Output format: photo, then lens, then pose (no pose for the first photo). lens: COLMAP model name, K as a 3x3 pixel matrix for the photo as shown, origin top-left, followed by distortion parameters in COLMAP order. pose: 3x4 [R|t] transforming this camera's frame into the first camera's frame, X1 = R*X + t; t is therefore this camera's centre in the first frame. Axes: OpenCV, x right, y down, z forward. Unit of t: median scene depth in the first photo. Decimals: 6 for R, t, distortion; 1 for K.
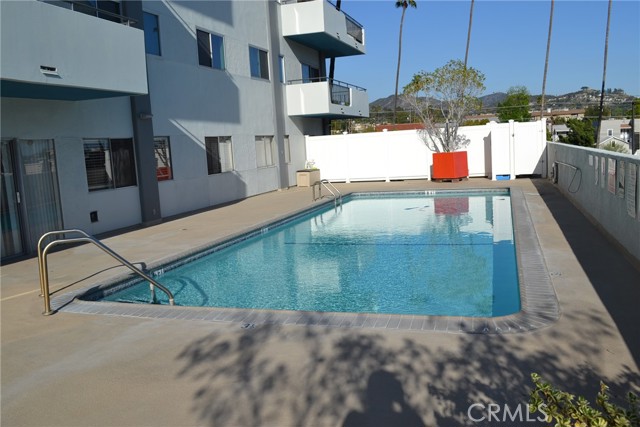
lens RADIAL K [[555.5, 0, 320.0], [0, 555.5, 213.5], [0, 0, 1]] dist [-0.068434, -0.002250]
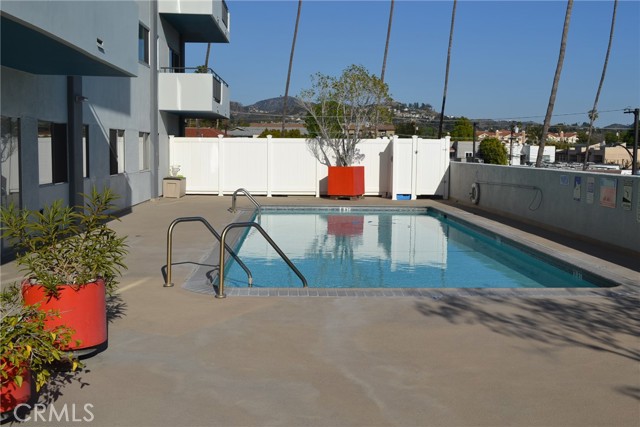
lens RADIAL K [[735.4, 0, 320.0], [0, 735.4, 213.5], [0, 0, 1]] dist [-0.009578, -0.009544]
pose [[0.934767, 0.039572, 0.353050, -0.221939], [-0.023490, 0.998487, -0.049722, 0.025272], [-0.354483, 0.038185, 0.934282, -0.093118]]
